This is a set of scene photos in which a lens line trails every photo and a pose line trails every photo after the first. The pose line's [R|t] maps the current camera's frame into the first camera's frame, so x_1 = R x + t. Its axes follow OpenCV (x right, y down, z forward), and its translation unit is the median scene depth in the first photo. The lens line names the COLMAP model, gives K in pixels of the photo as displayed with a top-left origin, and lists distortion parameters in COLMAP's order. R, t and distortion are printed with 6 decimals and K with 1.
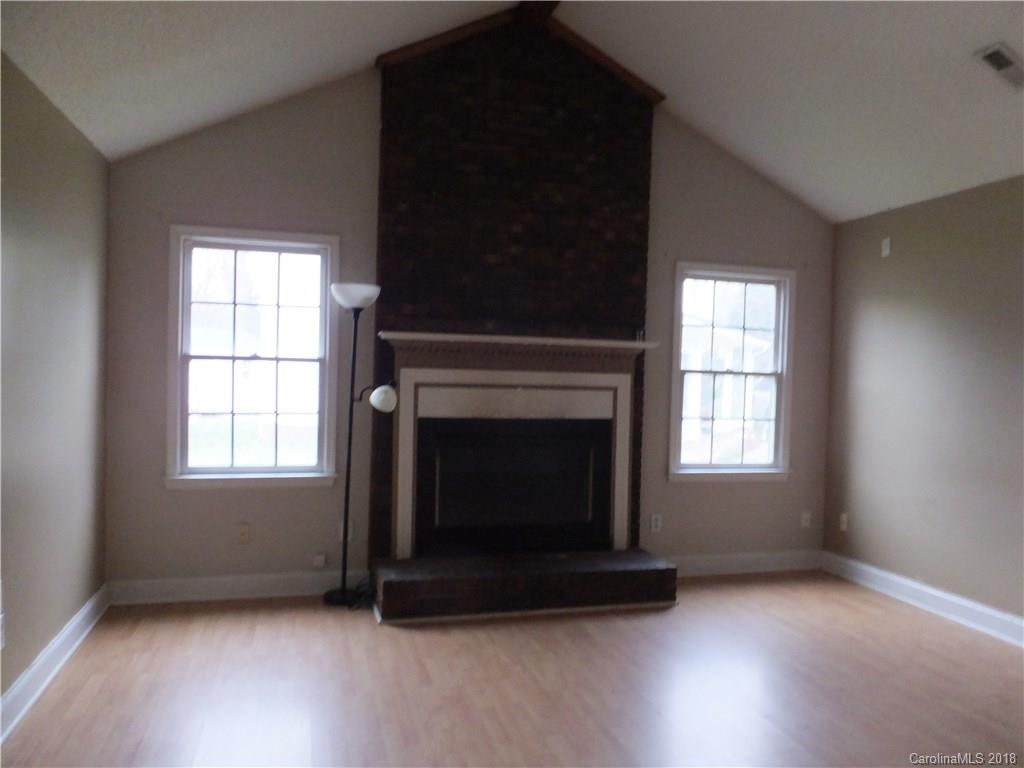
lens RADIAL K [[774.4, 0, 520.0], [0, 774.4, 391.7], [0, 0, 1]] dist [0.011363, -0.006777]
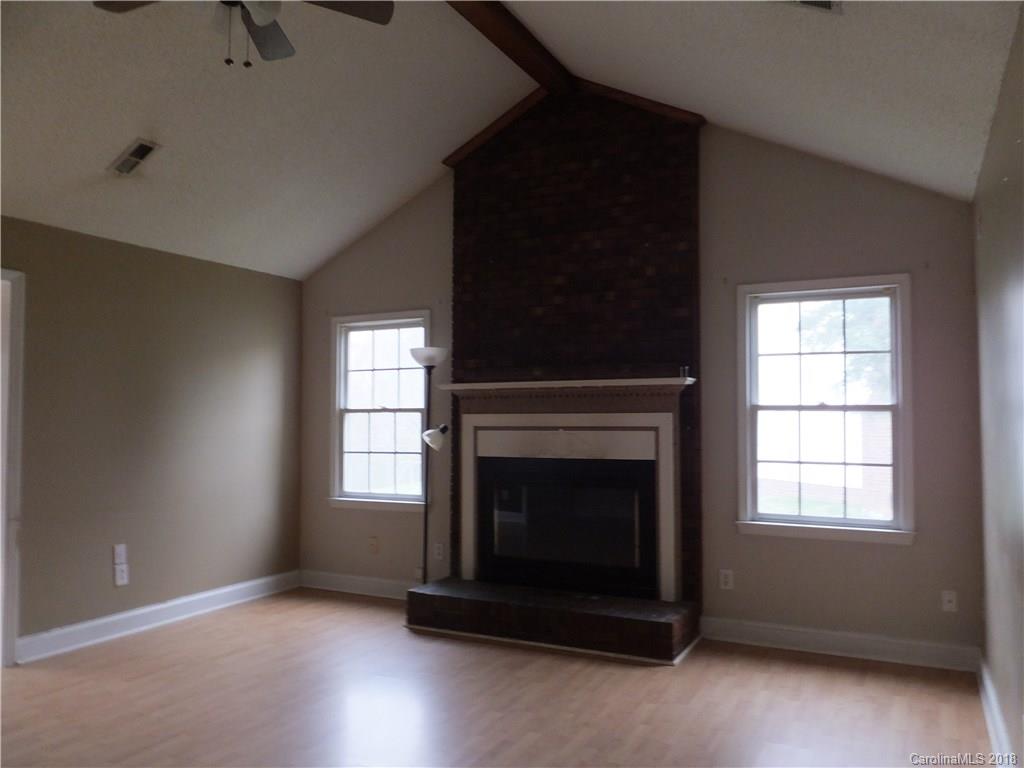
lens RADIAL K [[774.4, 0, 518.0], [0, 774.4, 389.6], [0, 0, 1]] dist [0.011363, -0.006777]
pose [[0.728904, -0.052283, -0.682617, 0.659428], [0.006484, 0.997562, -0.069481, 0.013300], [0.684585, 0.046219, 0.727466, 0.187418]]
